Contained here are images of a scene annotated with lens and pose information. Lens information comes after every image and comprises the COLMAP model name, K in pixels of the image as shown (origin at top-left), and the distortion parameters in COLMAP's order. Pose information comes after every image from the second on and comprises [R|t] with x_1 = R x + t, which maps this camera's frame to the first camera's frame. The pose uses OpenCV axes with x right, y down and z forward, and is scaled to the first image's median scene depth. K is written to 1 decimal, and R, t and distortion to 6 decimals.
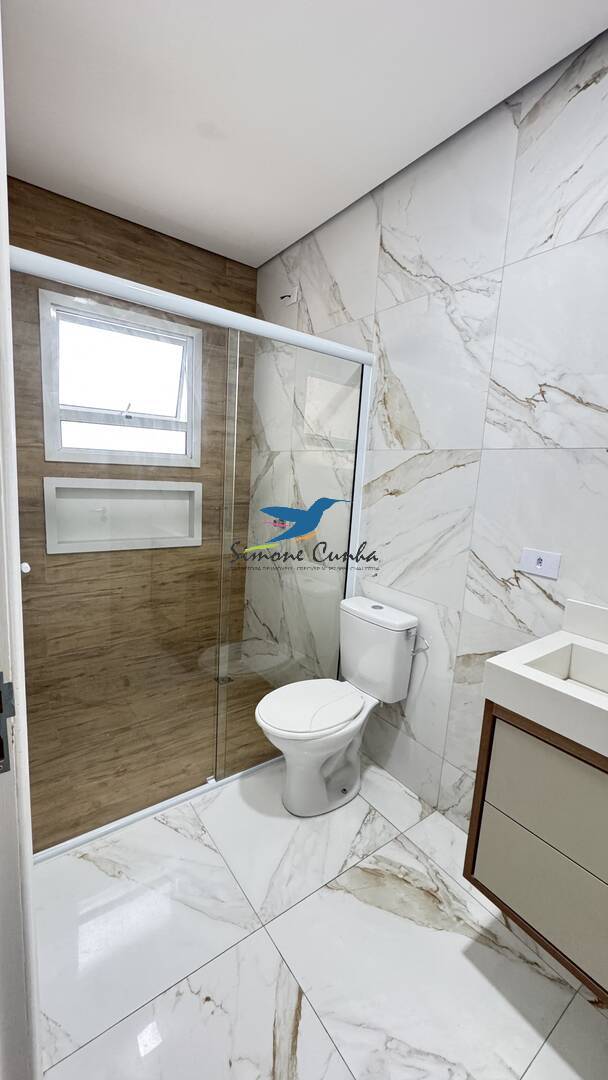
lens RADIAL K [[431.5, 0, 305.2], [0, 431.5, 537.9], [0, 0, 1]] dist [-0.000294, 0.000141]
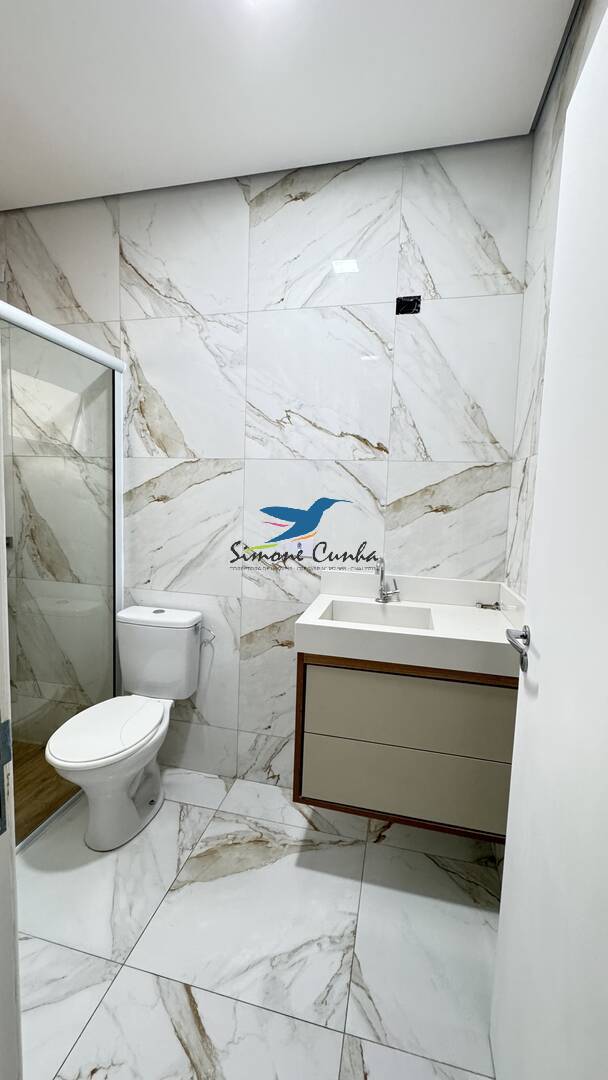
lens RADIAL K [[431.5, 0, 305.2], [0, 431.5, 537.9], [0, 0, 1]] dist [-0.000294, 0.000141]
pose [[0.759853, -0.093028, 0.643405, -0.229096], [0.107834, 0.994034, 0.016374, 0.009805], [-0.641090, 0.056939, 0.765351, -0.010121]]
